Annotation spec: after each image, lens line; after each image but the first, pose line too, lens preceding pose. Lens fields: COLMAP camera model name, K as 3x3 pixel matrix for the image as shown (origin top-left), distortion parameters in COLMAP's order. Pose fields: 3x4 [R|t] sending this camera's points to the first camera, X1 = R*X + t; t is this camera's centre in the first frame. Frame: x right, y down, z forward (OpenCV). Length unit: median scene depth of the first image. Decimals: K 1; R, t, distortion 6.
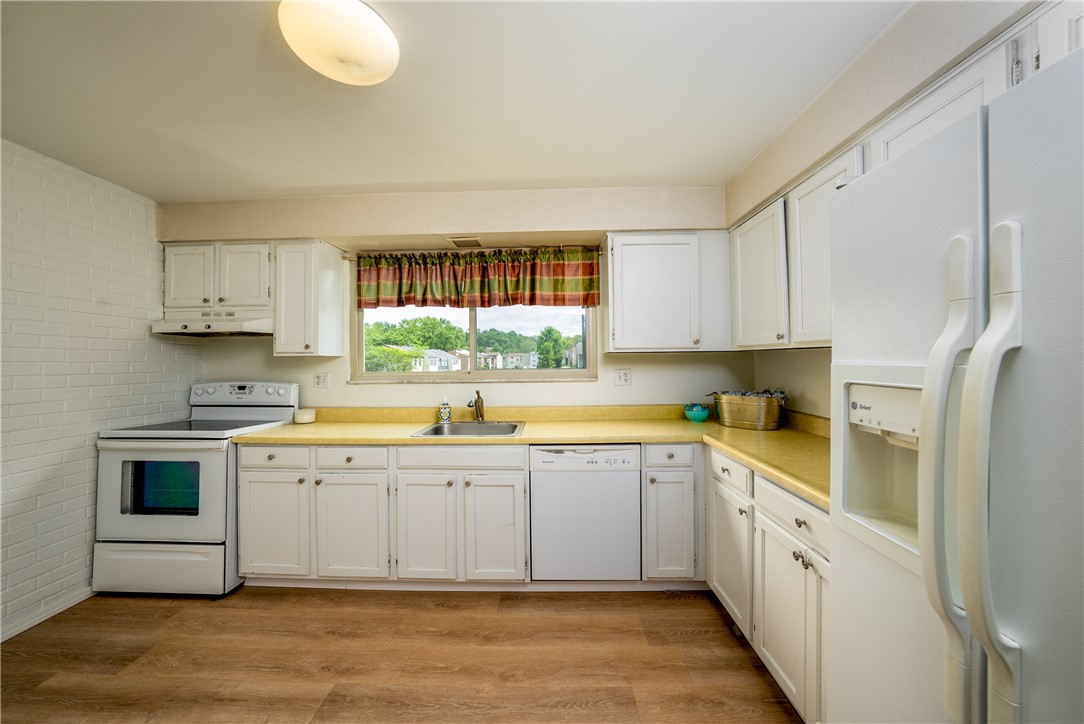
lens RADIAL K [[372.7, 0, 541.6], [0, 372.7, 360.8], [0, 0, 1]] dist [-0.023890, 0.000206]
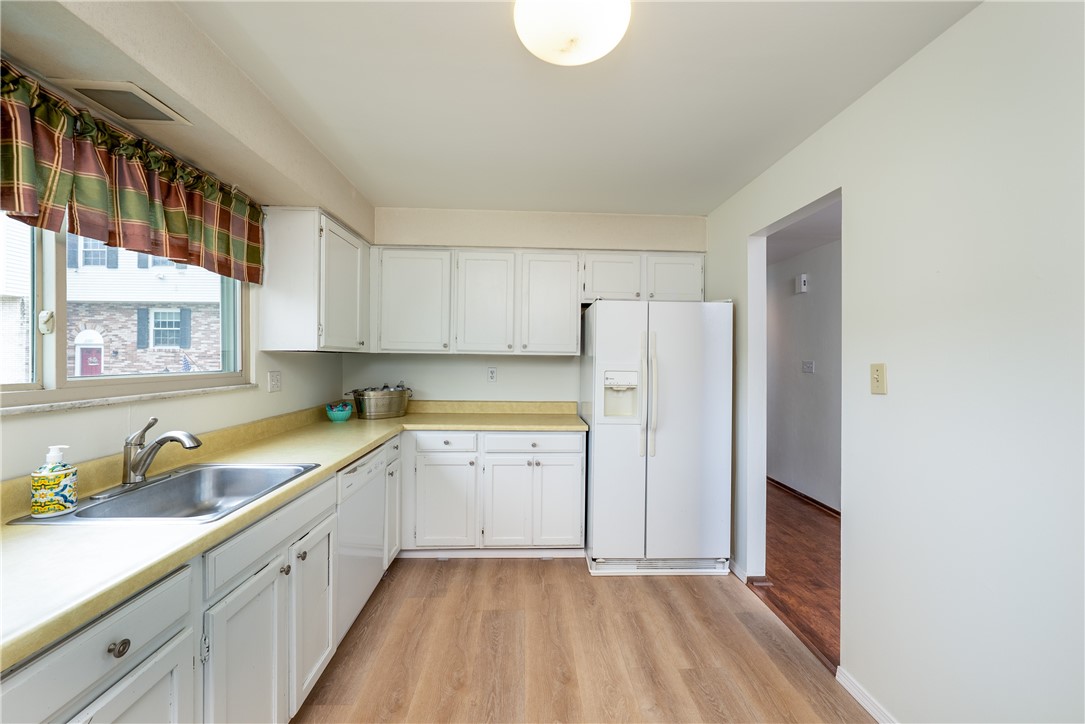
lens RADIAL K [[420.3, 0, 532.1], [0, 420.3, 360.7], [0, 0, 1]] dist [-0.020302, 0.006584]
pose [[-0.033490, 0.006072, 0.999421, -0.789405], [-0.007096, 0.999955, -0.006313, 0.002085], [-0.999414, -0.007303, -0.033446, 0.549035]]
